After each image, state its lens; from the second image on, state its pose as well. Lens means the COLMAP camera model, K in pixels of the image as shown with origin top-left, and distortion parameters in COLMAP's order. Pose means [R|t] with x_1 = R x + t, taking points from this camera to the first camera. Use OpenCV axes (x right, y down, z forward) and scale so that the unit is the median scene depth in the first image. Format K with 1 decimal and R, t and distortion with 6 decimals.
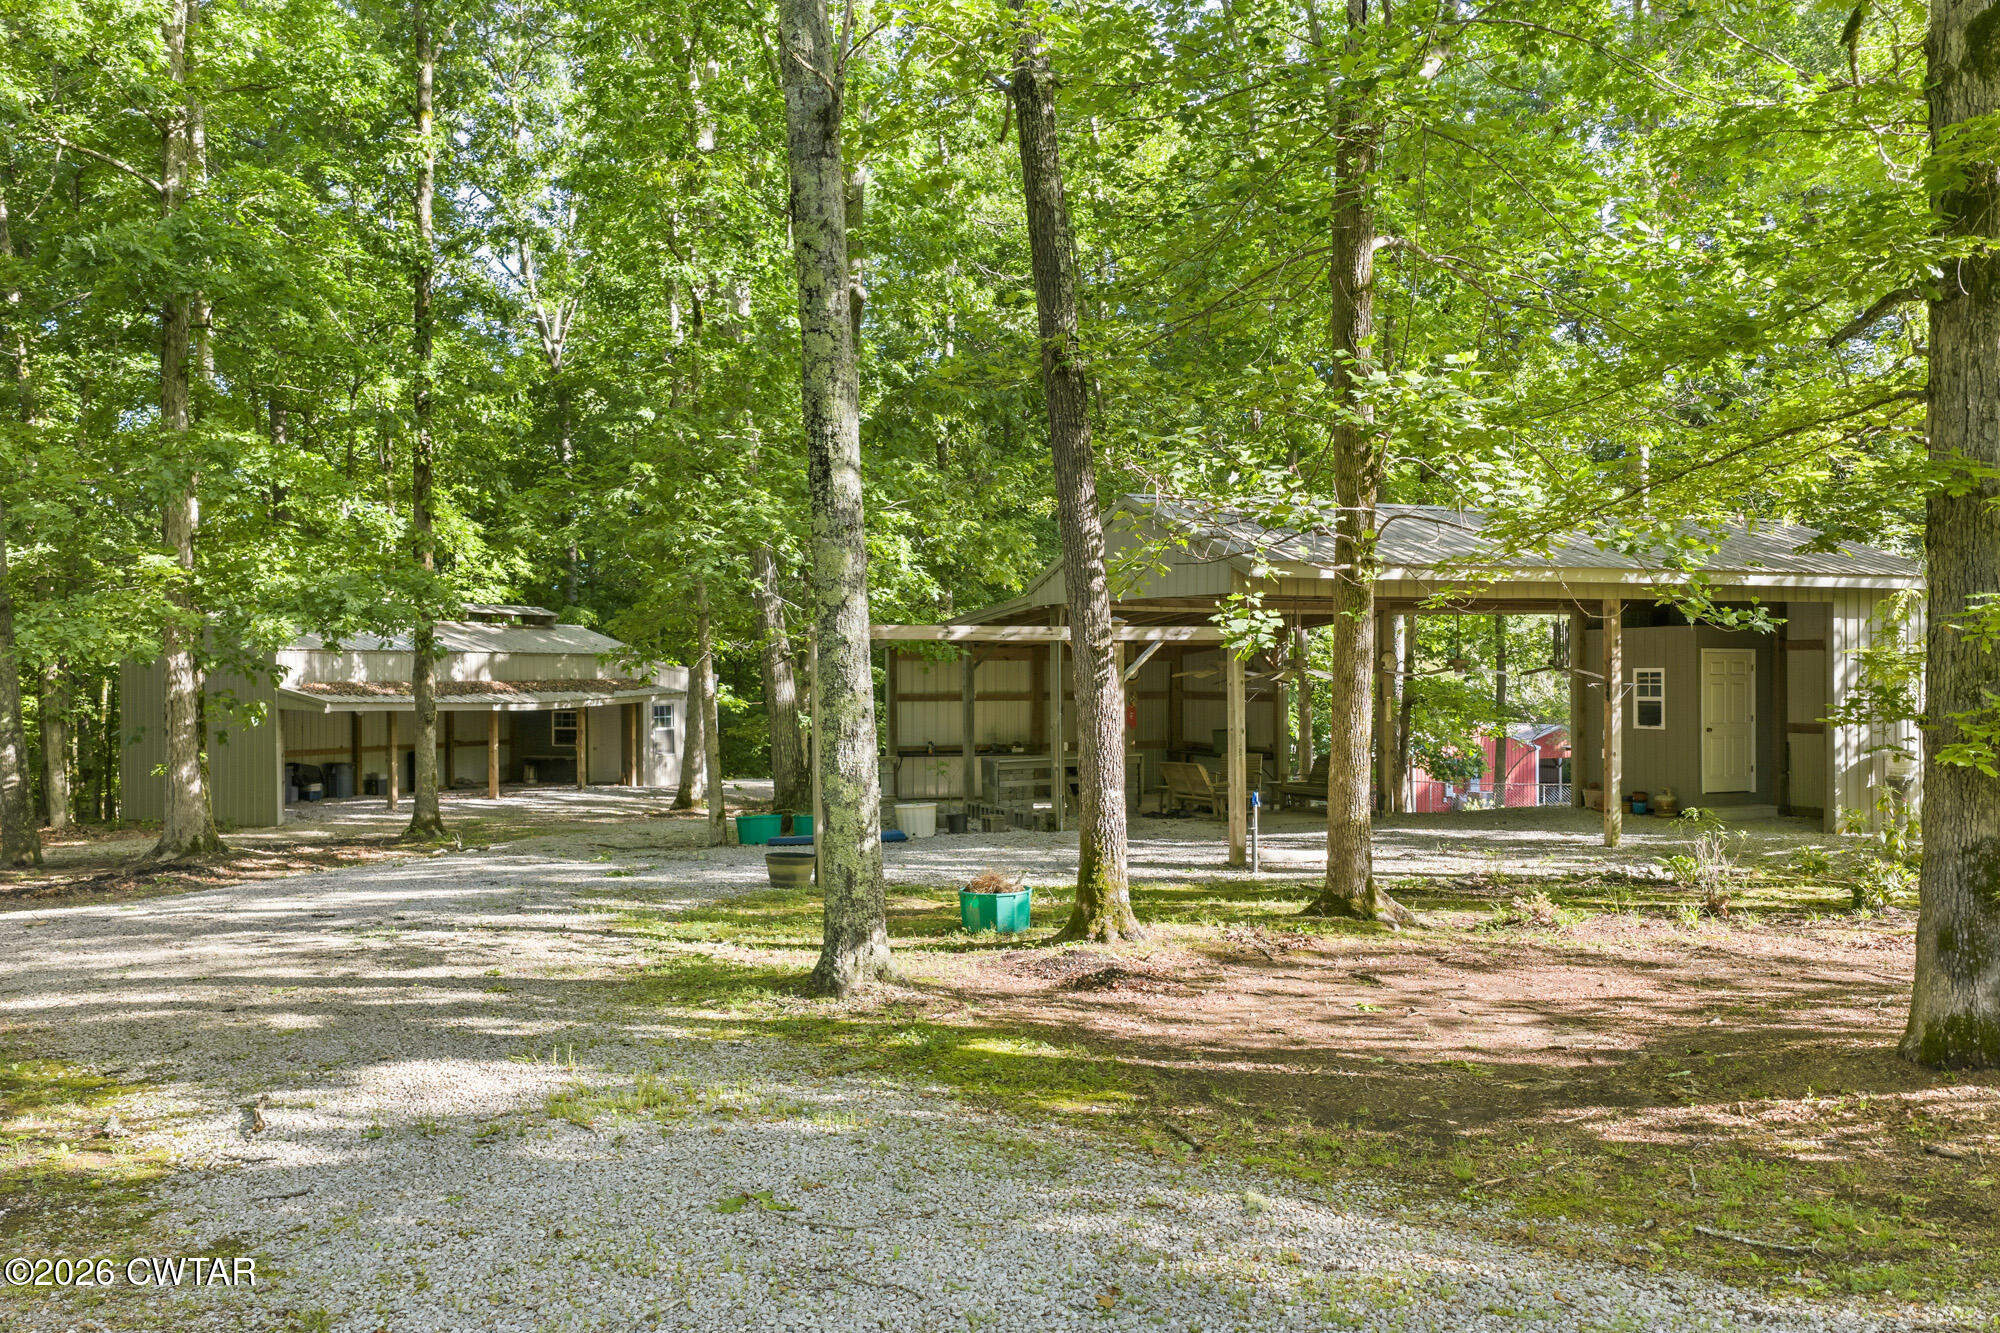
lens RADIAL K [[1646.6, 0, 1003.7], [0, 1646.6, 682.5], [0, 0, 1]] dist [0.031783, -0.137320]
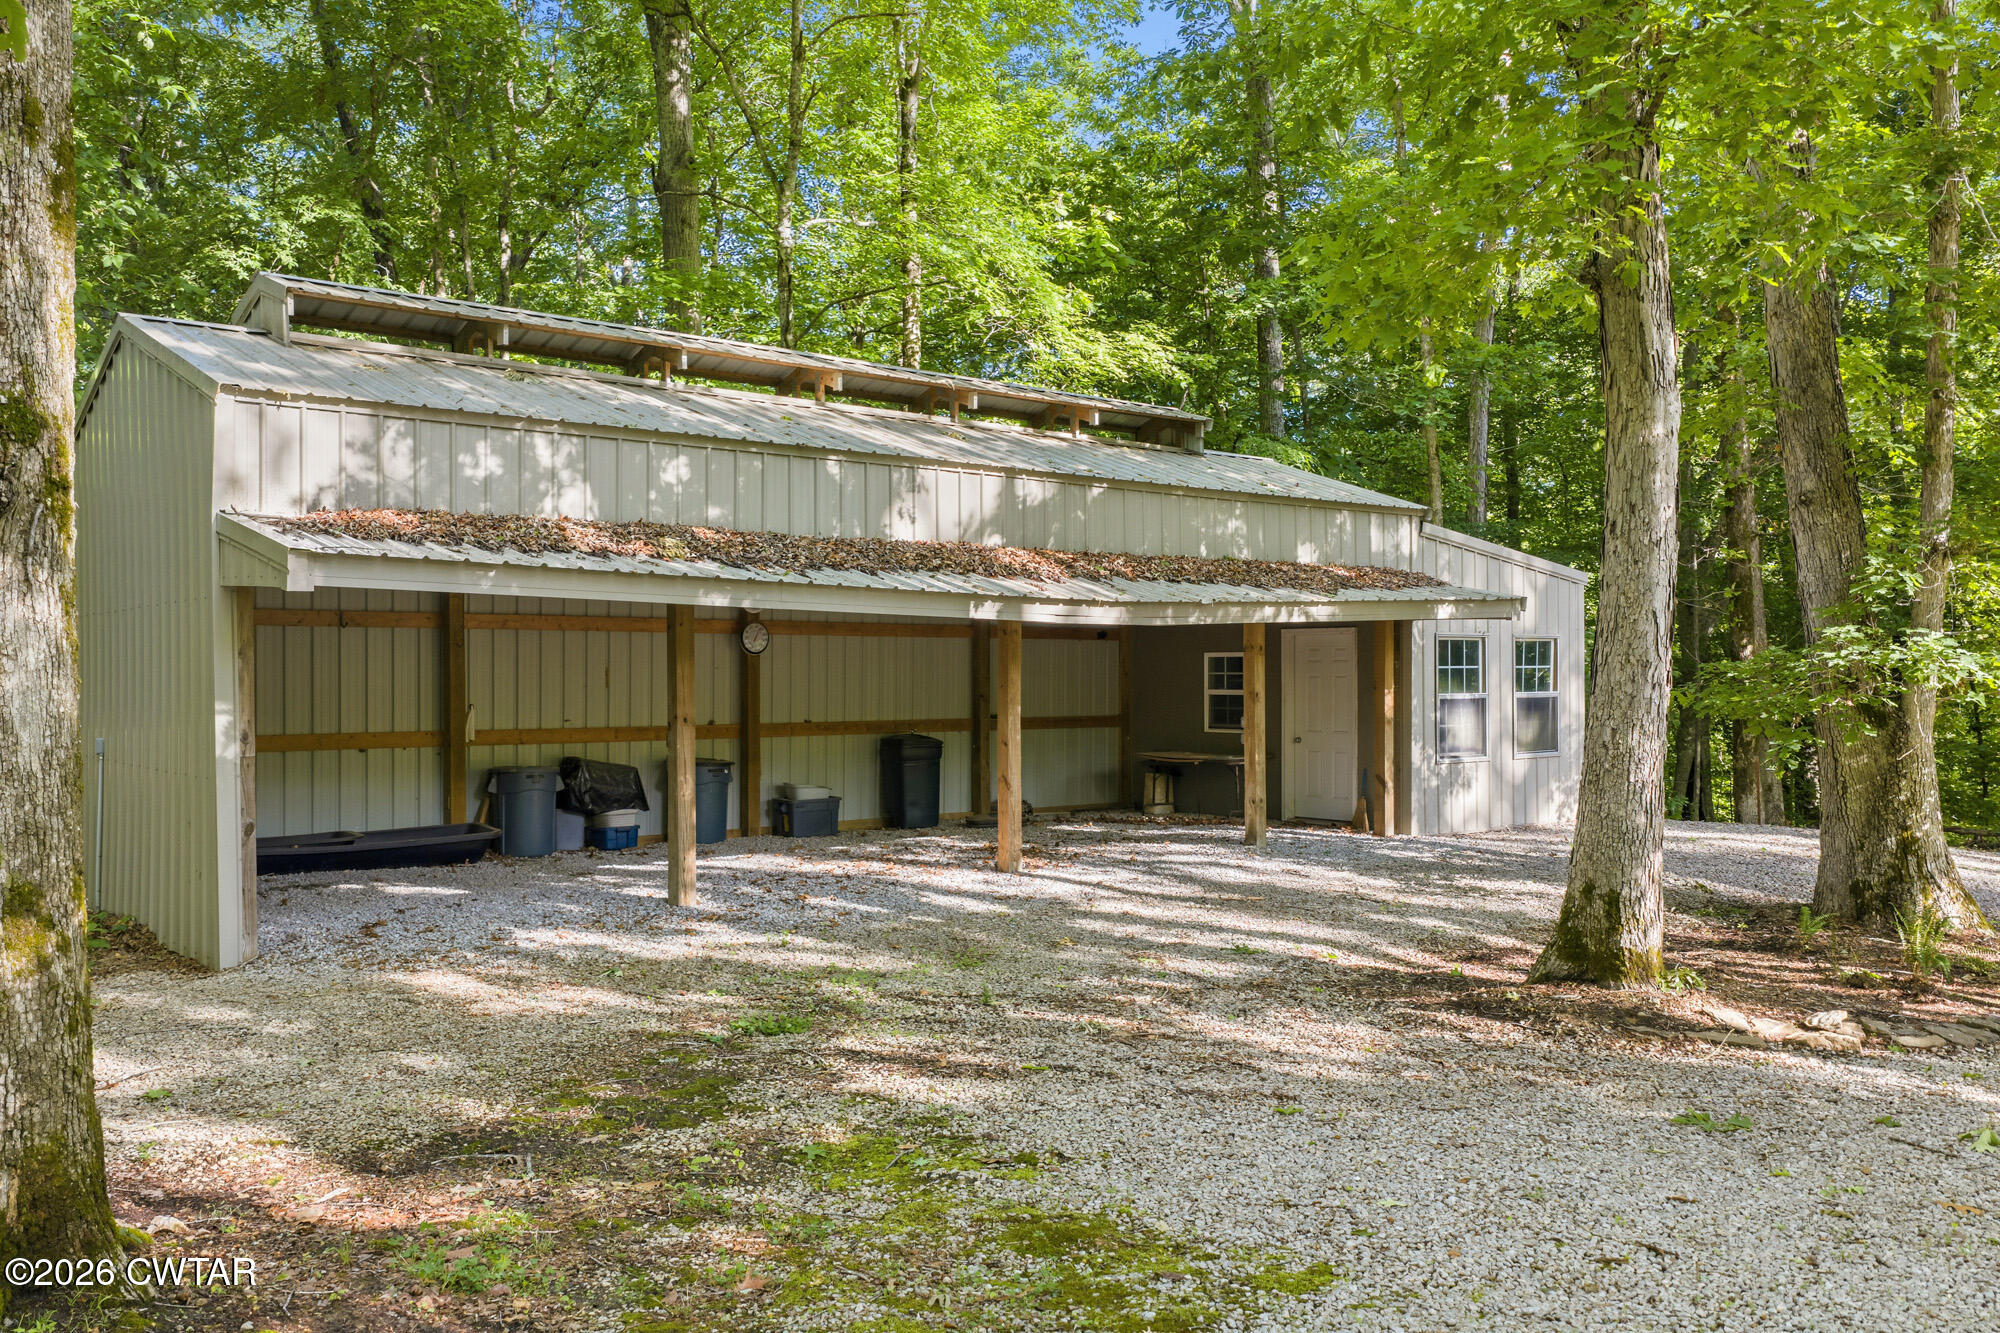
lens RADIAL K [[1673.8, 0, 1000.0], [0, 1673.8, 666.5], [0, 0, 1]] dist [0.030210, 0.000561]
pose [[0.897068, -0.000403, -0.441892, -0.139257], [-0.003001, 0.999971, -0.007004, 0.026757], [0.441882, 0.007609, 0.897041, 0.634717]]
